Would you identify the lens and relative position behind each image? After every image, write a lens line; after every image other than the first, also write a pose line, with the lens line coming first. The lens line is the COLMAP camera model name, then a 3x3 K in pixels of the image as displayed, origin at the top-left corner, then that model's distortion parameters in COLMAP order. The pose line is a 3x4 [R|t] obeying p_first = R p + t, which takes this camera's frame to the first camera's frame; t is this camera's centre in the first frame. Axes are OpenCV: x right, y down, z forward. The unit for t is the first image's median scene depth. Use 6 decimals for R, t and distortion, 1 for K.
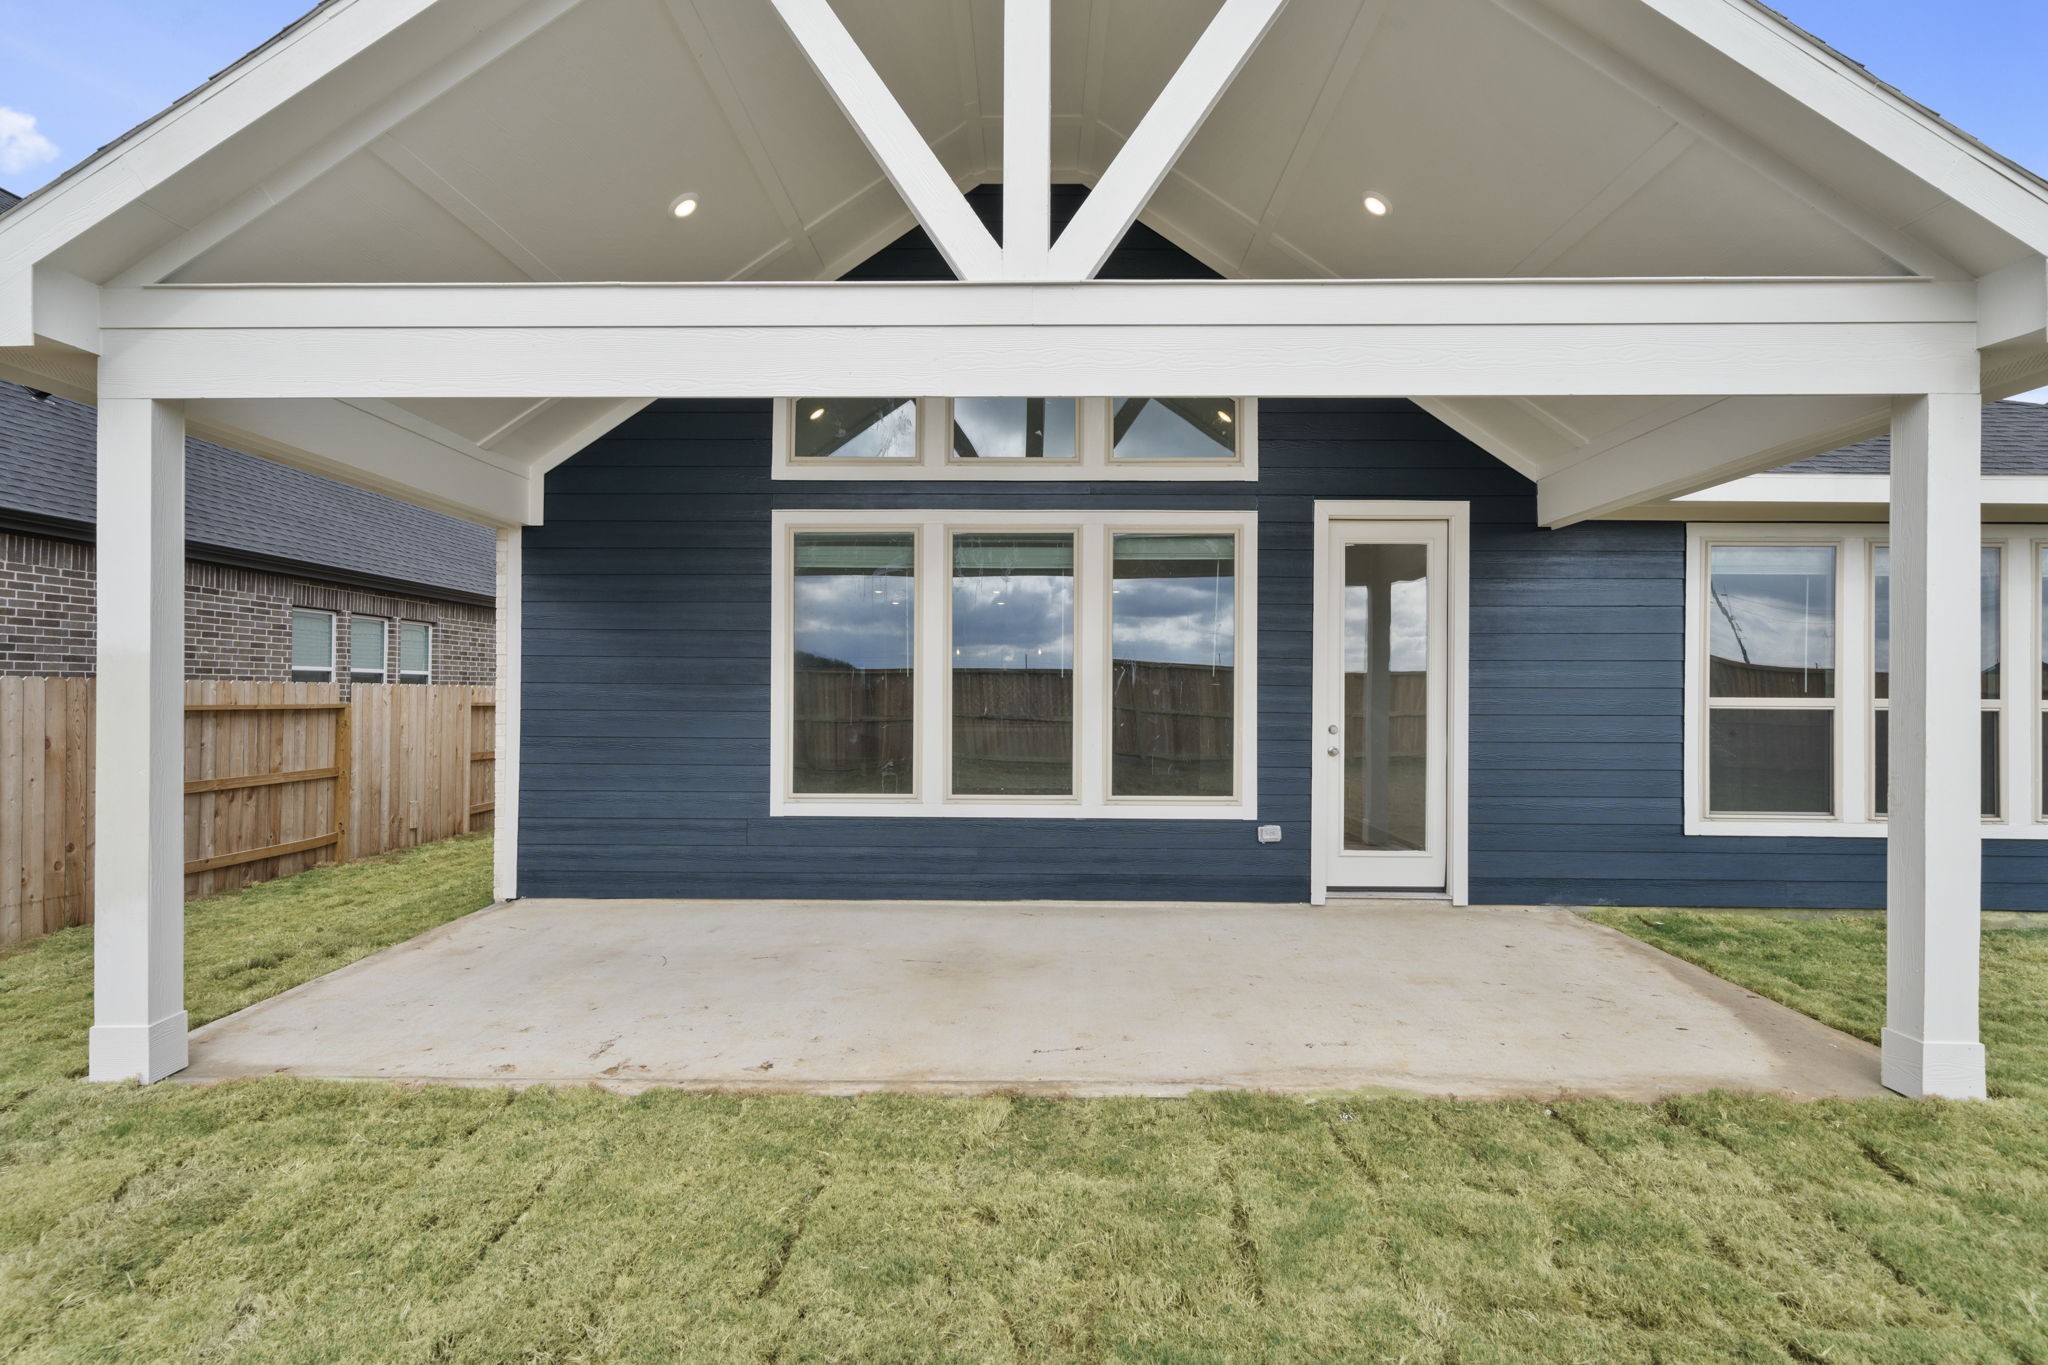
lens RADIAL K [[1049.7, 0, 1024.0], [0, 1049.7, 682.5], [0, 0, 1]] dist [-0.001496, 0.000341]
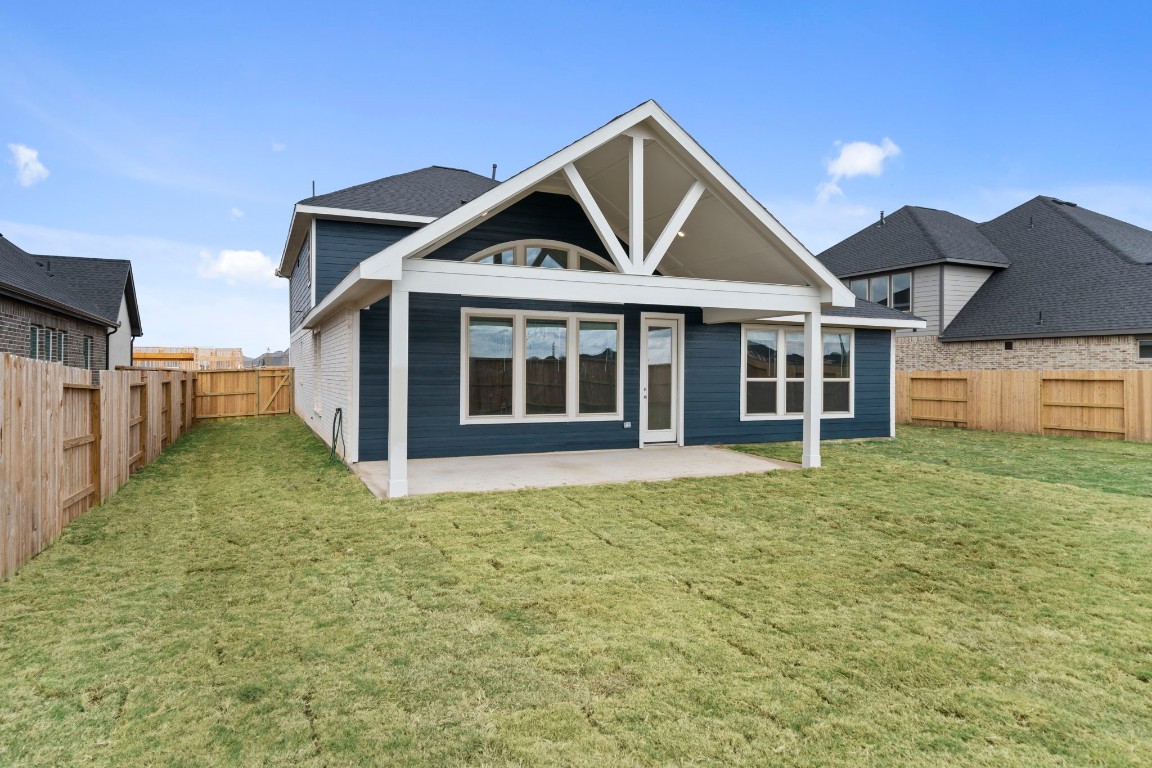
lens RADIAL K [[692.6, 0, 576.0], [0, 692.6, 384.0], [0, 0, 1]] dist [0.000298, -0.000048]
pose [[0.898140, -0.007602, 0.439643, -0.740898], [0.000343, 0.999862, 0.016588, -0.002245], [-0.439709, -0.014747, 0.898019, -0.667086]]
